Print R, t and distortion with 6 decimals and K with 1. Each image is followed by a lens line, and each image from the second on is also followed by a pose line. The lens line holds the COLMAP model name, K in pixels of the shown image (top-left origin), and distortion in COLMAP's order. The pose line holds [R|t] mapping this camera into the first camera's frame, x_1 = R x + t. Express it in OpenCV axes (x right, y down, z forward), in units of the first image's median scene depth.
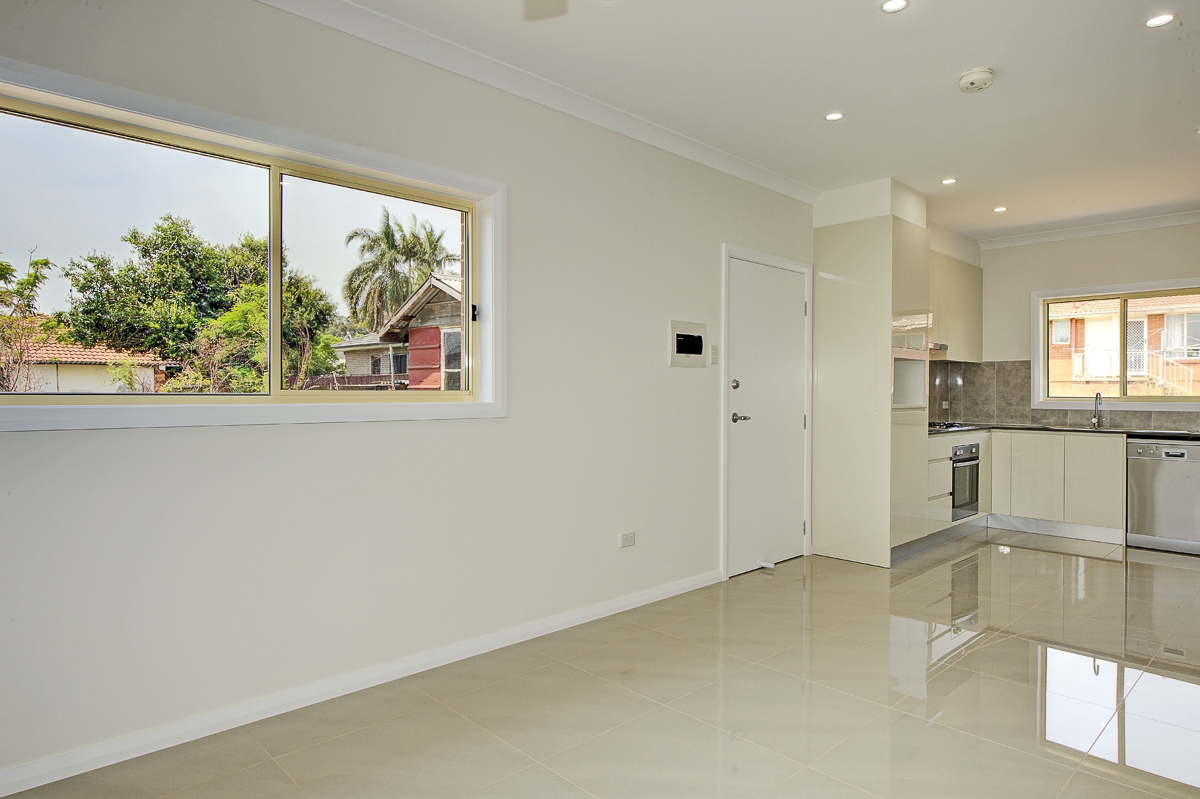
lens RADIAL K [[718.0, 0, 593.3], [0, 718.0, 395.2], [0, 0, 1]] dist [-0.012790, -0.001854]
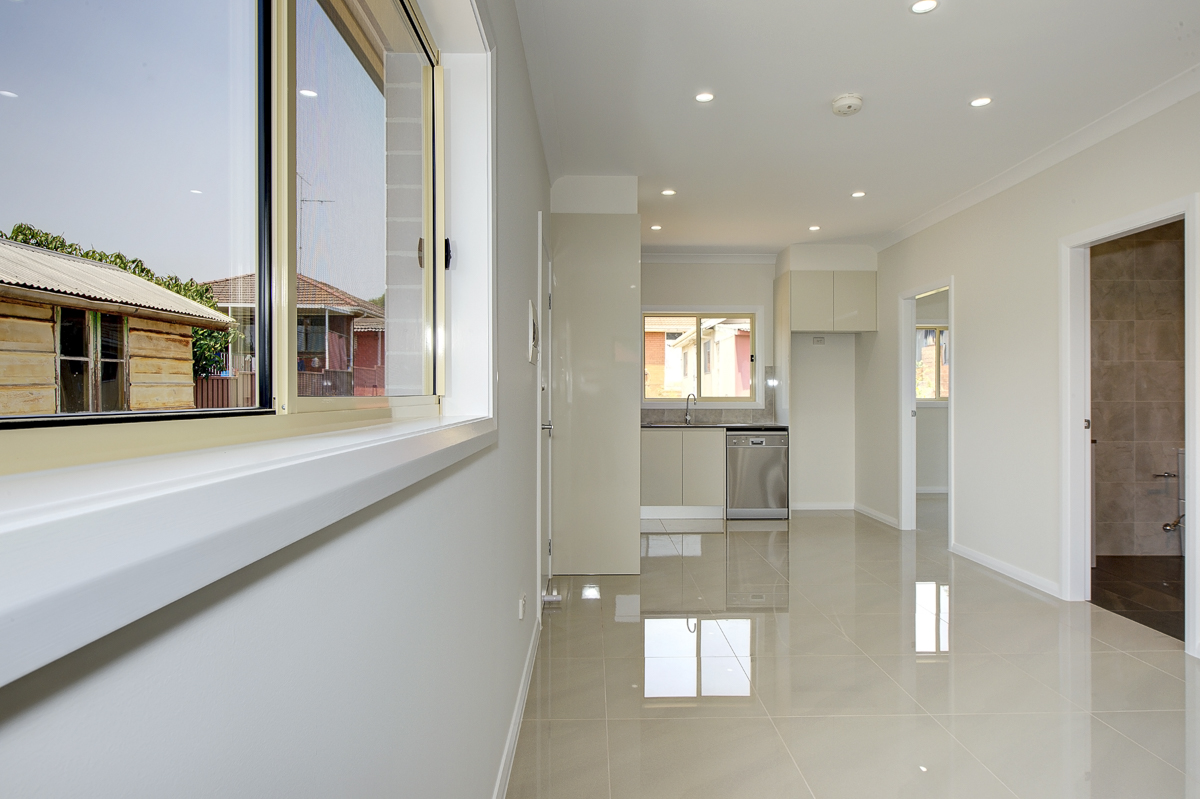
lens RADIAL K [[718.0, 0, 600.4], [0, 718.0, 398.7], [0, 0, 1]] dist [-0.012790, -0.001854]
pose [[0.656680, -0.009126, 0.754114, -0.322848], [0.007840, 0.999955, 0.005274, -0.004095], [-0.754129, 0.002449, 0.656722, 0.351320]]
